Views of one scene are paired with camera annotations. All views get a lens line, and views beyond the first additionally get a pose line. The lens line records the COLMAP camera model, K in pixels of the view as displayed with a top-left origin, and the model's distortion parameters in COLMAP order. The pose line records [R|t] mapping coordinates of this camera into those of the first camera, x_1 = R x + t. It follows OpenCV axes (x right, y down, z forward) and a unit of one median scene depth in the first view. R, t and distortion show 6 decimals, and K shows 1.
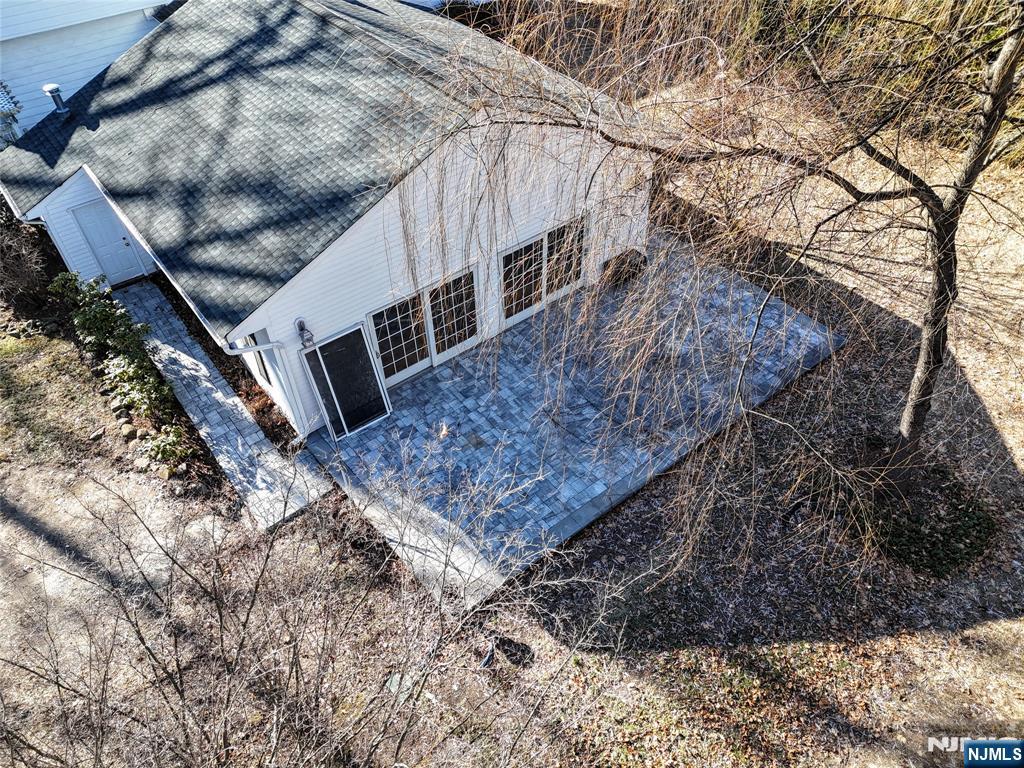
lens RADIAL K [[713.1, 0, 518.6], [0, 713.1, 384.5], [0, 0, 1]] dist [0.111811, -0.094392]
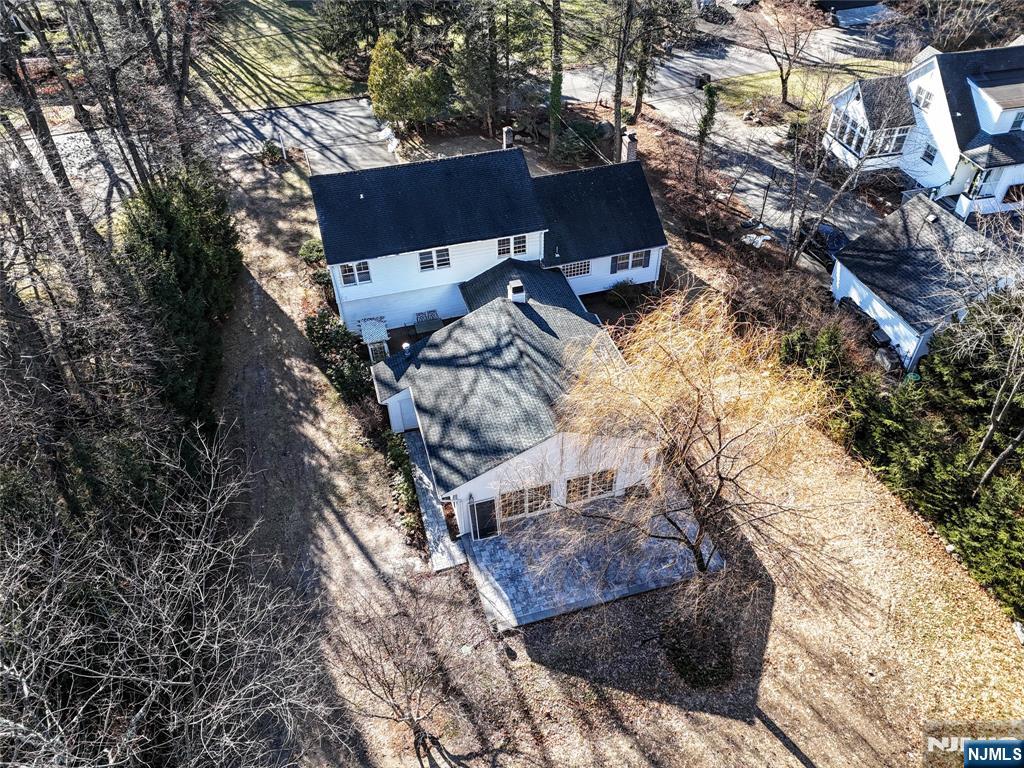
lens RADIAL K [[713.1, 0, 518.6], [0, 713.1, 384.5], [0, 0, 1]] dist [0.111811, -0.094392]
pose [[0.928253, 0.245508, -0.279415, 0.383476], [-0.262896, 0.964476, -0.025936, -0.369254], [0.263121, 0.097532, 0.959820, -1.168307]]
